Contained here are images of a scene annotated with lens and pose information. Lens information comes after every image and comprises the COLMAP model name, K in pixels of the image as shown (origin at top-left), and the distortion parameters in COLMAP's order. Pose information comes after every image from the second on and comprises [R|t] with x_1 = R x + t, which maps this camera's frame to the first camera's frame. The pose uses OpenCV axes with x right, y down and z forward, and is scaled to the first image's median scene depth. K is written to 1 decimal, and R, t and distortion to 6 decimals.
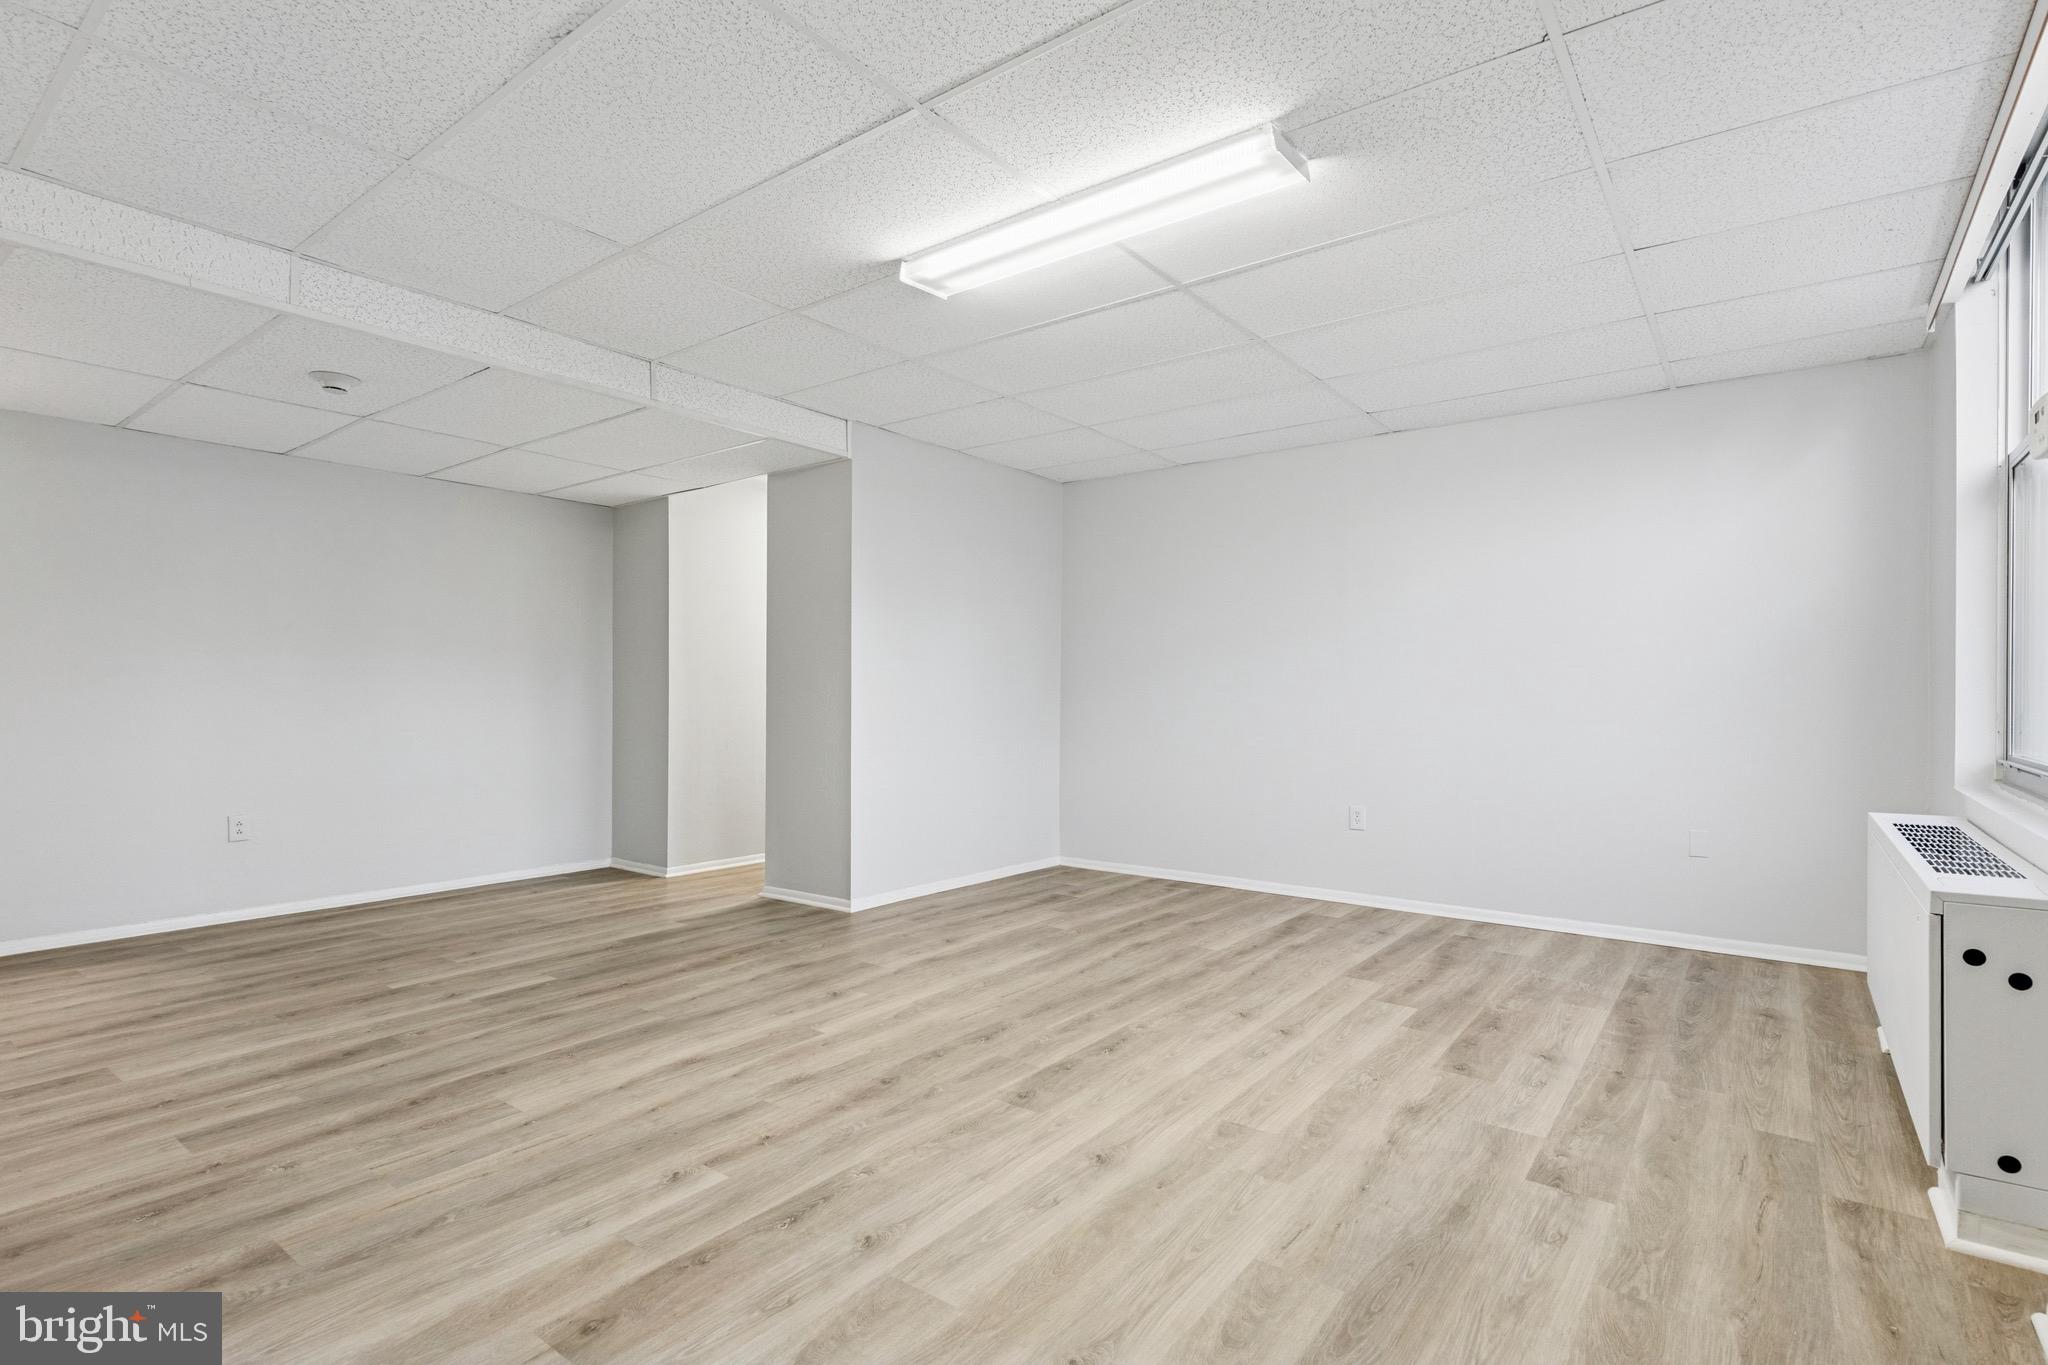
lens RADIAL K [[986.9, 0, 1030.1], [0, 986.9, 720.0], [0, 0, 1]] dist [-0.007891, 0.005569]
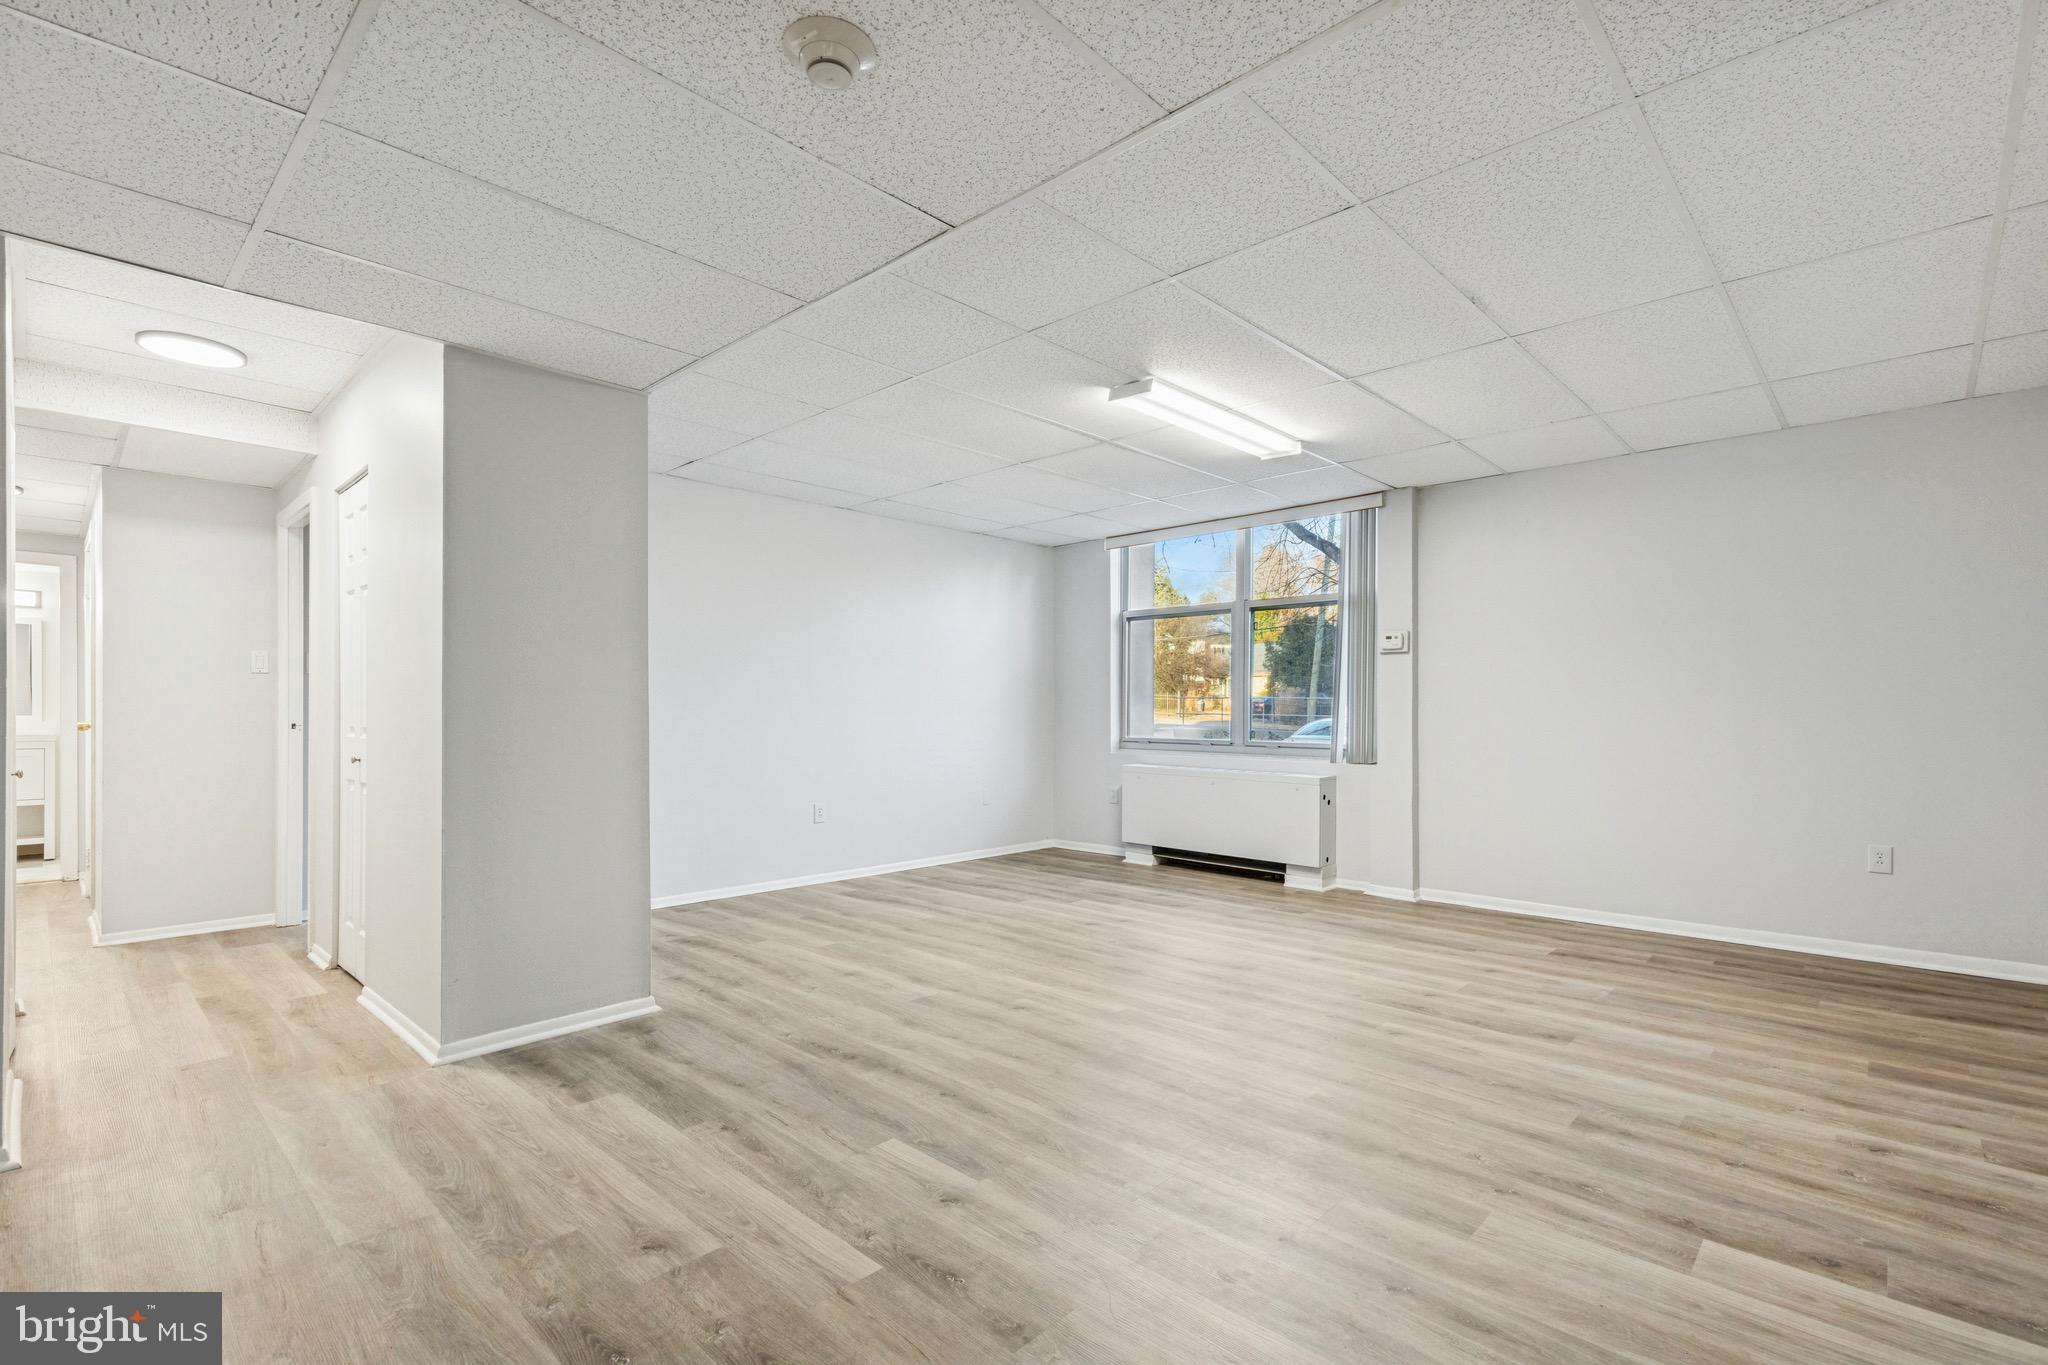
lens RADIAL K [[951.6, 0, 1048.6], [0, 951.6, 709.1], [0, 0, 1]] dist [0.009831, -0.001372]
pose [[0.094452, -0.000940, 0.995529, -1.195668], [0.024444, 0.999700, -0.001376, -0.030395], [-0.995229, 0.024464, 0.094447, 0.880781]]
